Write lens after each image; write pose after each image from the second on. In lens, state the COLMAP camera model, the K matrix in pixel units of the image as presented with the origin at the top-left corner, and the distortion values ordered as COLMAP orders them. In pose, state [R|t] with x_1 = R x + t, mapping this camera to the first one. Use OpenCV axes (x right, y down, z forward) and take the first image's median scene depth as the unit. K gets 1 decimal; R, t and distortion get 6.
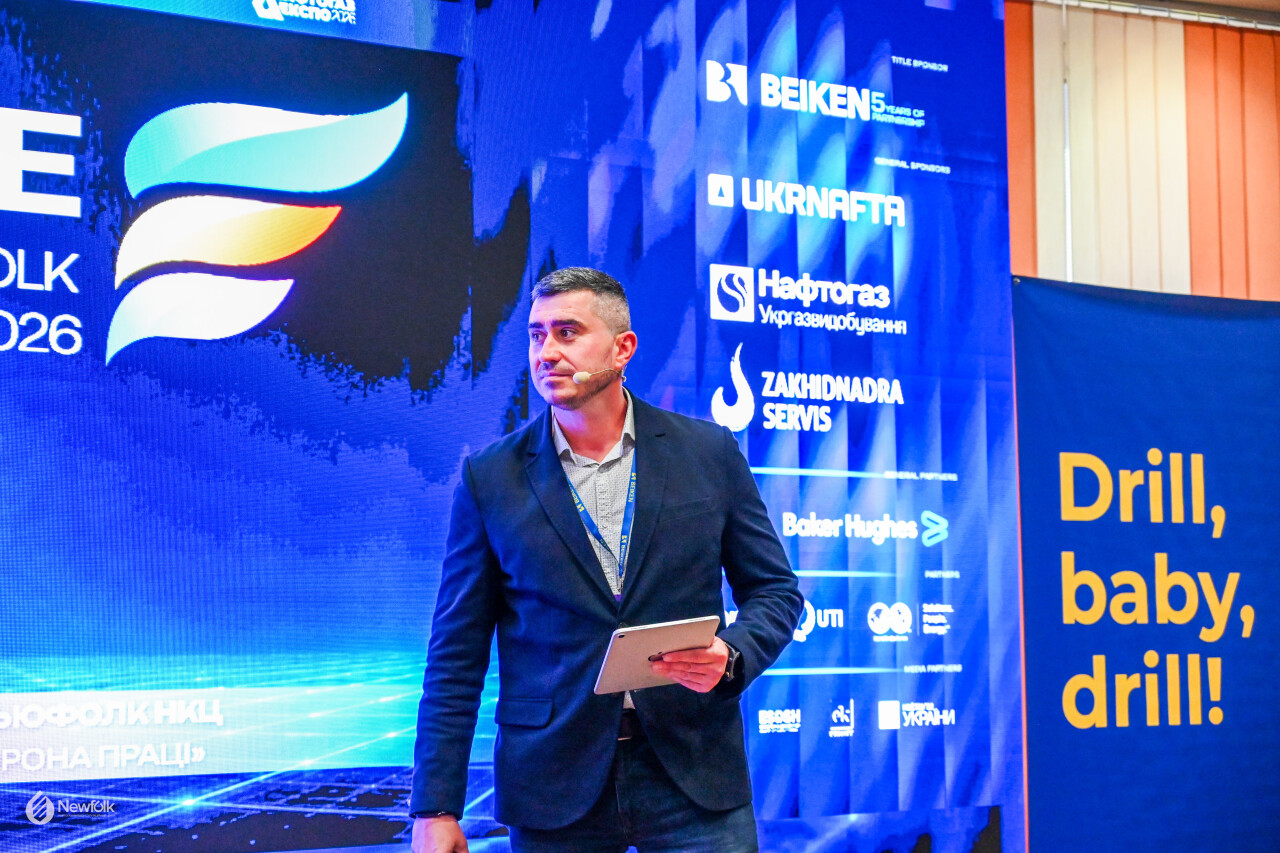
lens RADIAL K [[2578.6, 0, 640.0], [0, 2578.6, 426.5], [0, 0, 1]] dist [-0.007467, 0.057734]
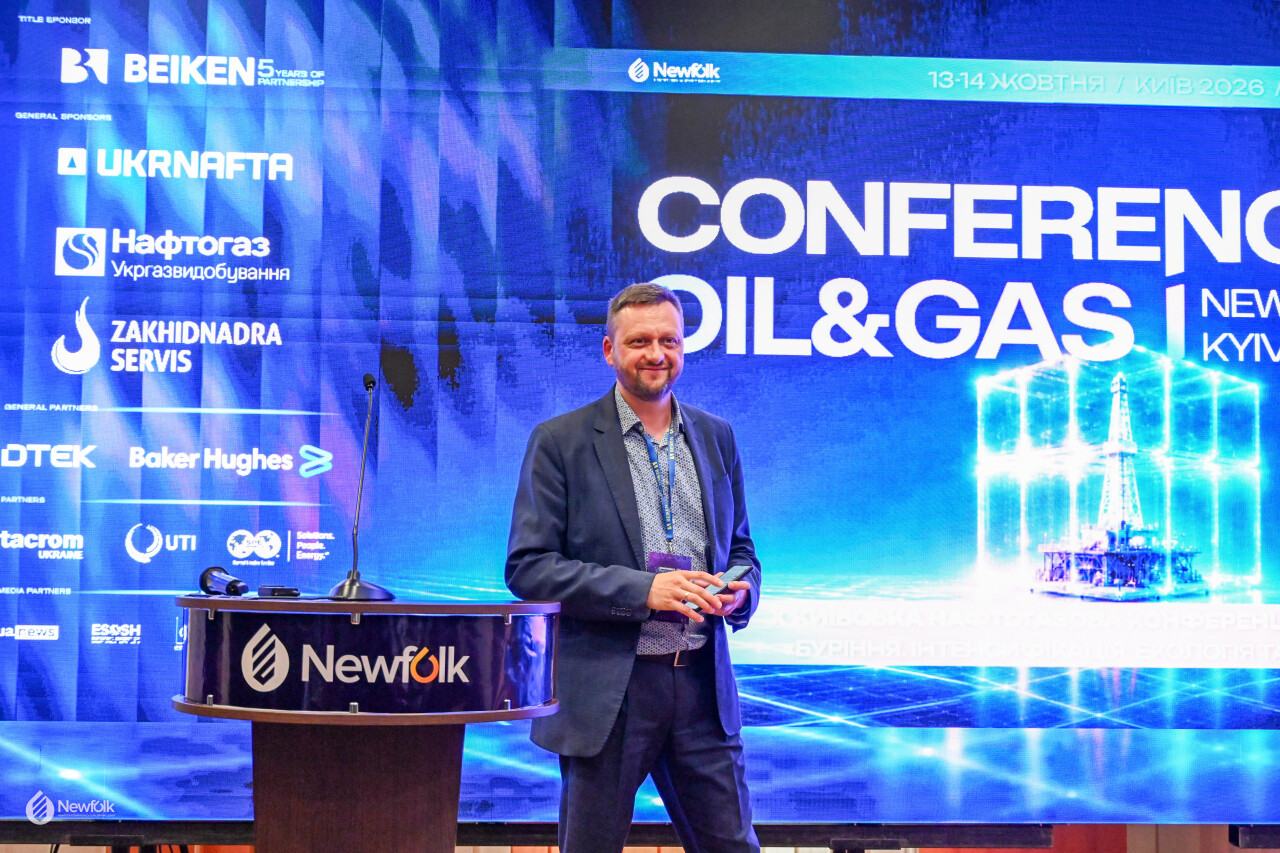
lens RADIAL K [[1773.1, 0, 640.0], [0, 1773.1, 426.5], [0, 0, 1]] dist [-0.009204, 0.047003]
pose [[0.841070, -0.020464, -0.540540, 0.640776], [0.023003, 0.999733, -0.002056, 0.030797], [0.540438, -0.010705, 0.841316, 0.469359]]
